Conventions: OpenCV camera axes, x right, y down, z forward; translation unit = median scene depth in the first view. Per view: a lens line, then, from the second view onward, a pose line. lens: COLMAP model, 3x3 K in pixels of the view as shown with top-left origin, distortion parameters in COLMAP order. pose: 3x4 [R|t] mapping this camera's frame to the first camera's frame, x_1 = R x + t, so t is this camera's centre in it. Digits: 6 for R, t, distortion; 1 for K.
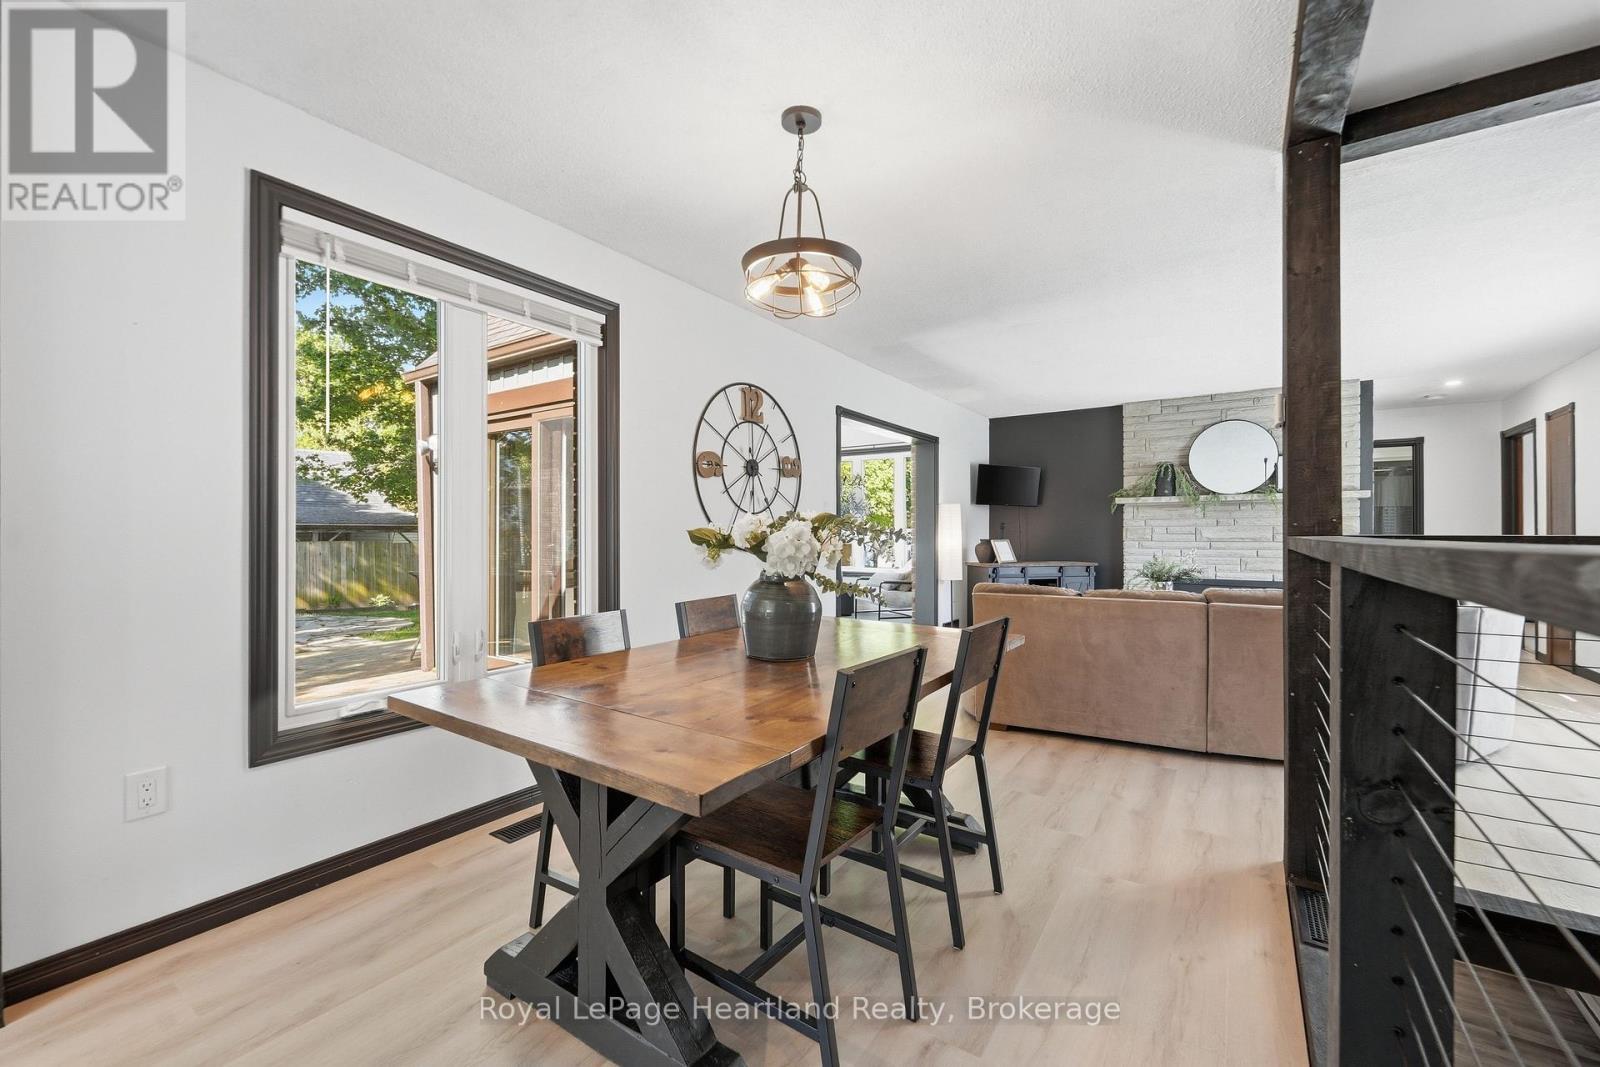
lens RADIAL K [[657.5, 0, 802.7], [0, 657.5, 532.5], [0, 0, 1]] dist [-0.000632, 0.000376]
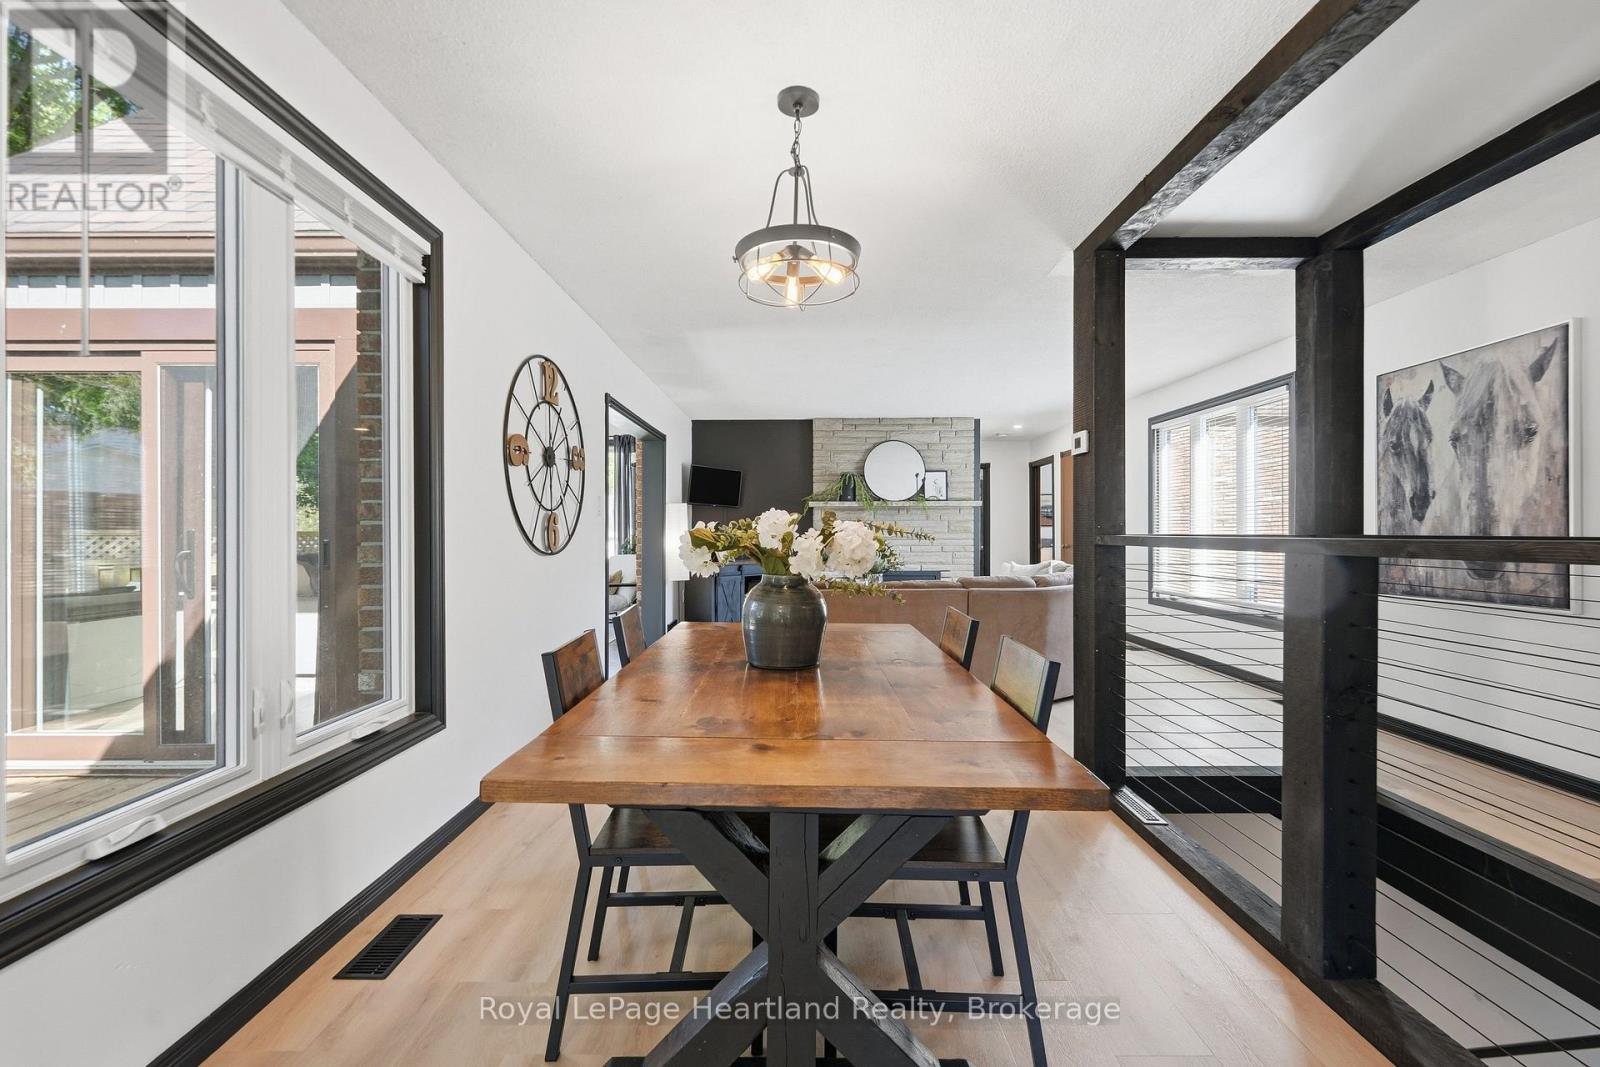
lens RADIAL K [[666.1, 0, 800.0], [0, 666.1, 533.5], [0, 0, 1]] dist [0.000395, -0.000281]
pose [[0.831530, -0.001620, 0.555477, -0.181661], [0.000709, 0.999998, 0.001856, -0.000233], [-0.555479, -0.001150, 0.831530, 0.064502]]
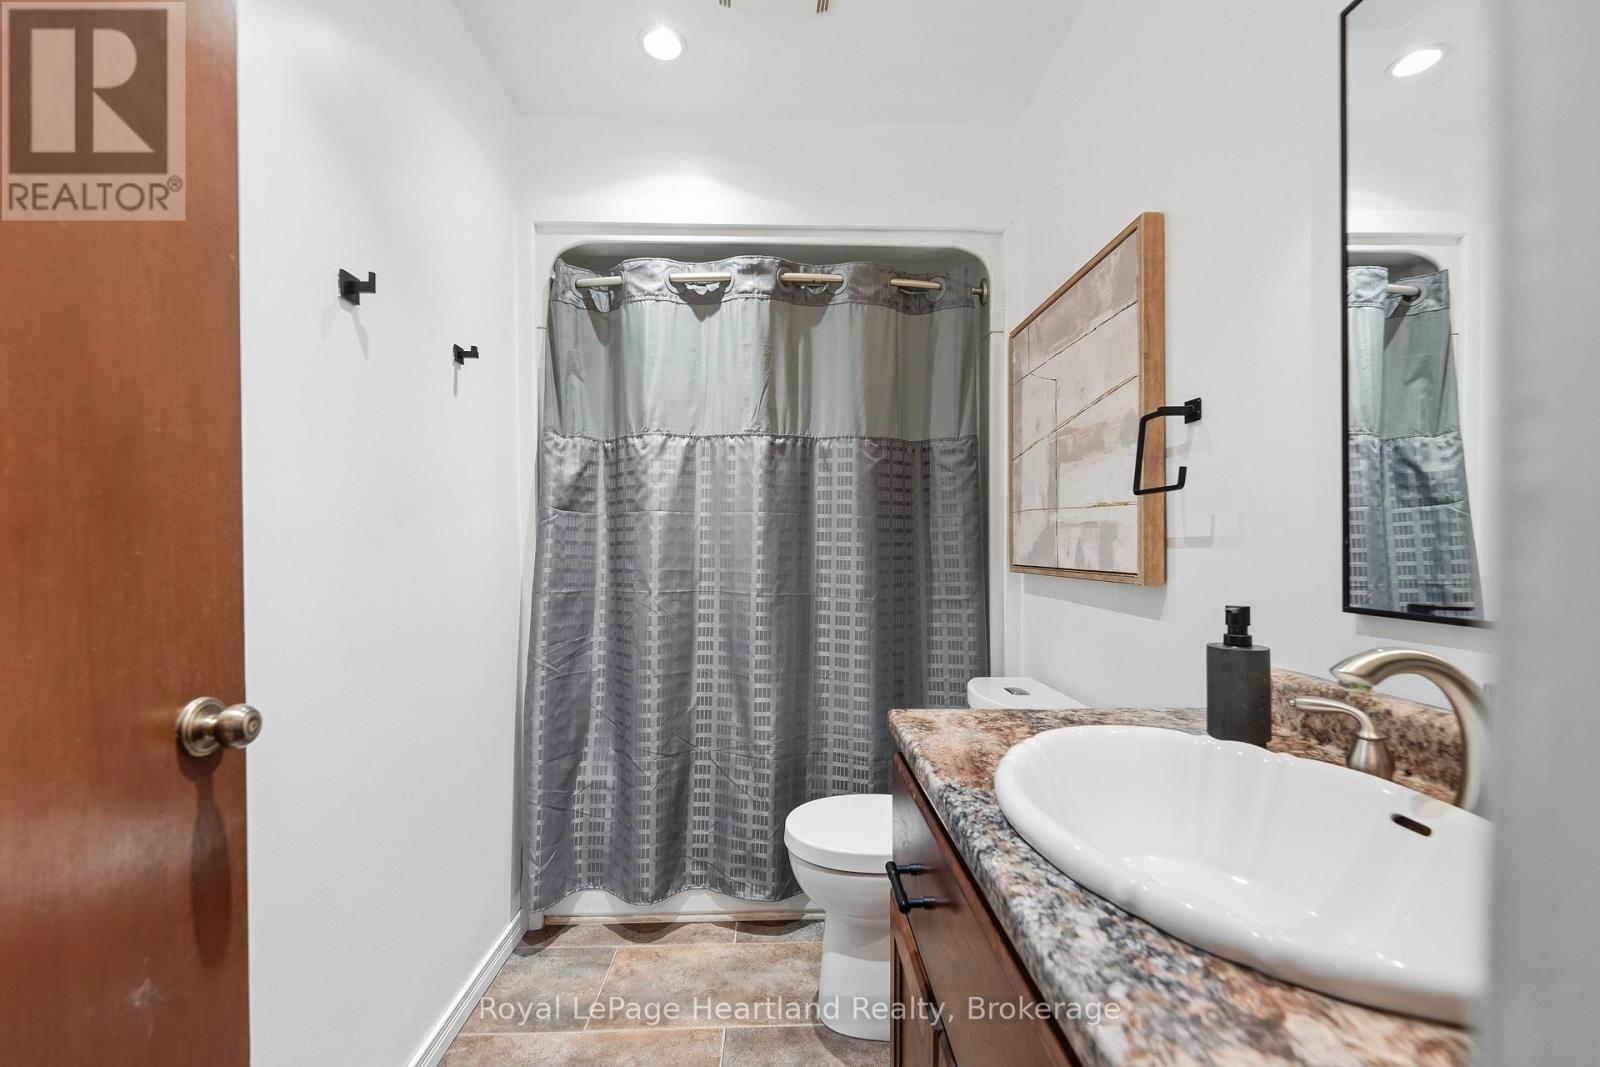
lens RADIAL K [[671.2, 0, 801.5], [0, 671.2, 554.3], [0, 0, 1]] dist [-0.000644, 0.000273]
pose [[0.816214, -0.003602, 0.577738, 1.023633], [0.001711, 0.999991, 0.003818, 0.001632], [-0.577747, -0.002128, 0.816213, 1.116496]]
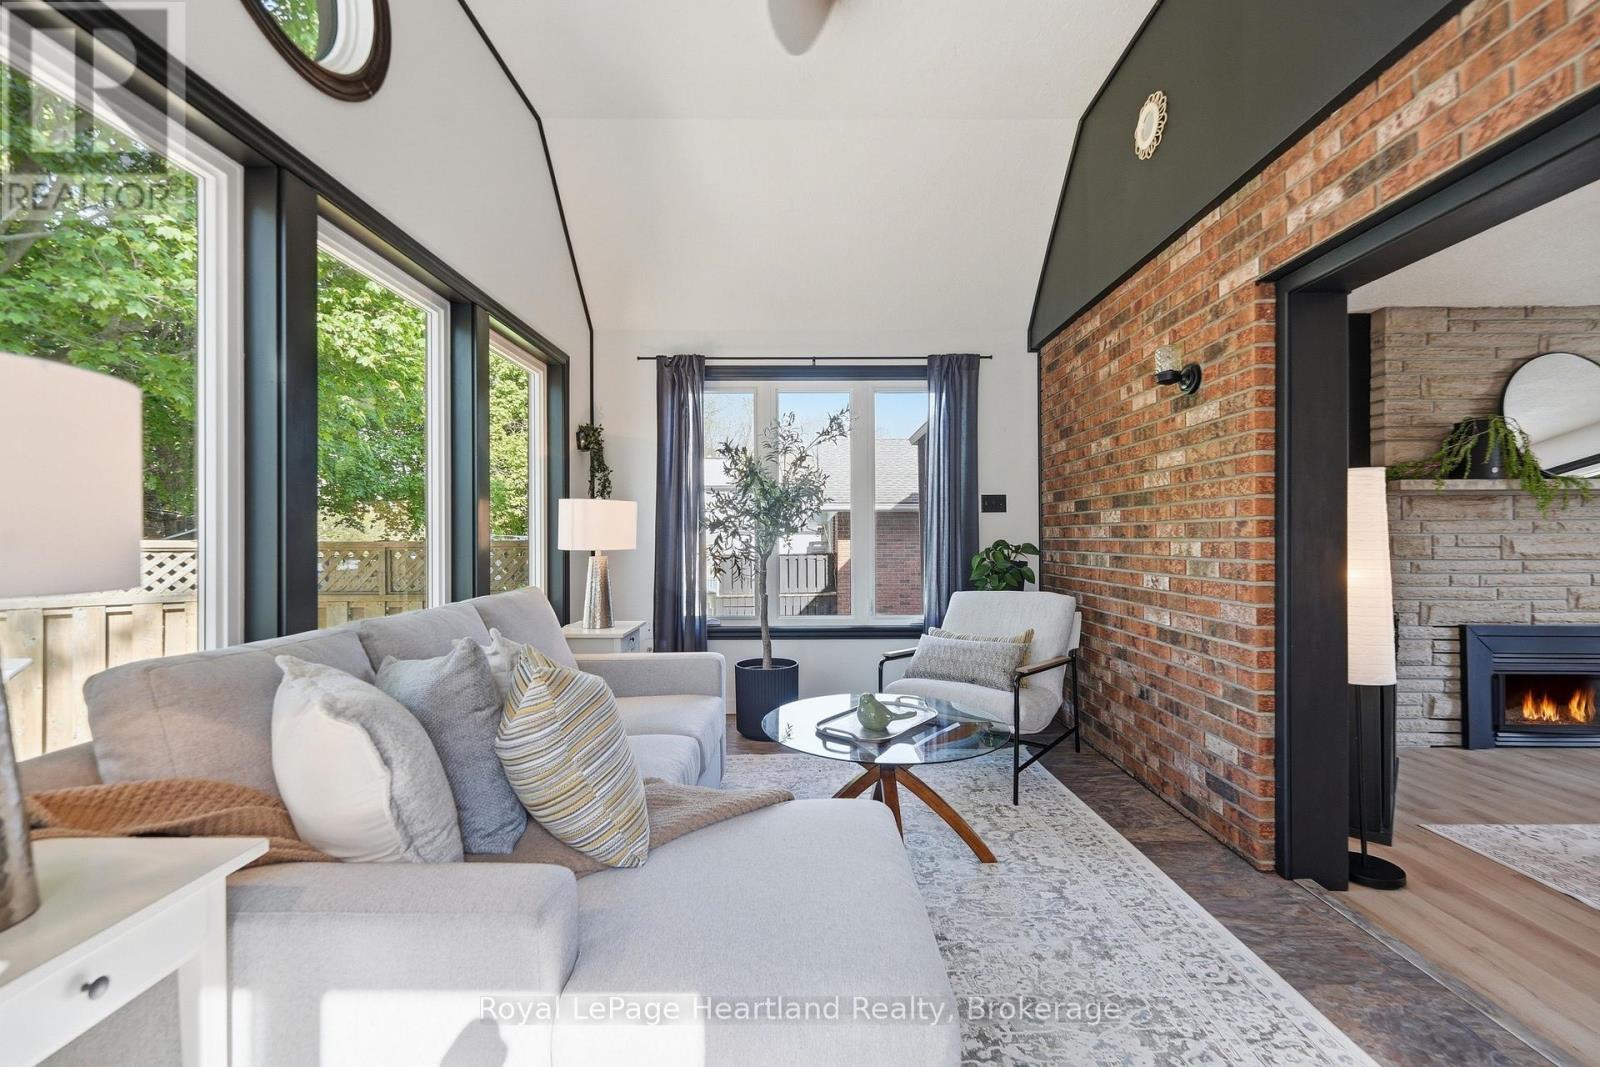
lens RADIAL K [[663.9, 0, 805.8], [0, 663.9, 530.3], [0, 0, 1]] dist [0.000213, 0.000021]
pose [[0.834068, 0.003331, 0.551651, -0.234126], [0.000295, 0.999979, -0.006484, -0.009050], [-0.551661, 0.005571, 0.834050, 0.874073]]
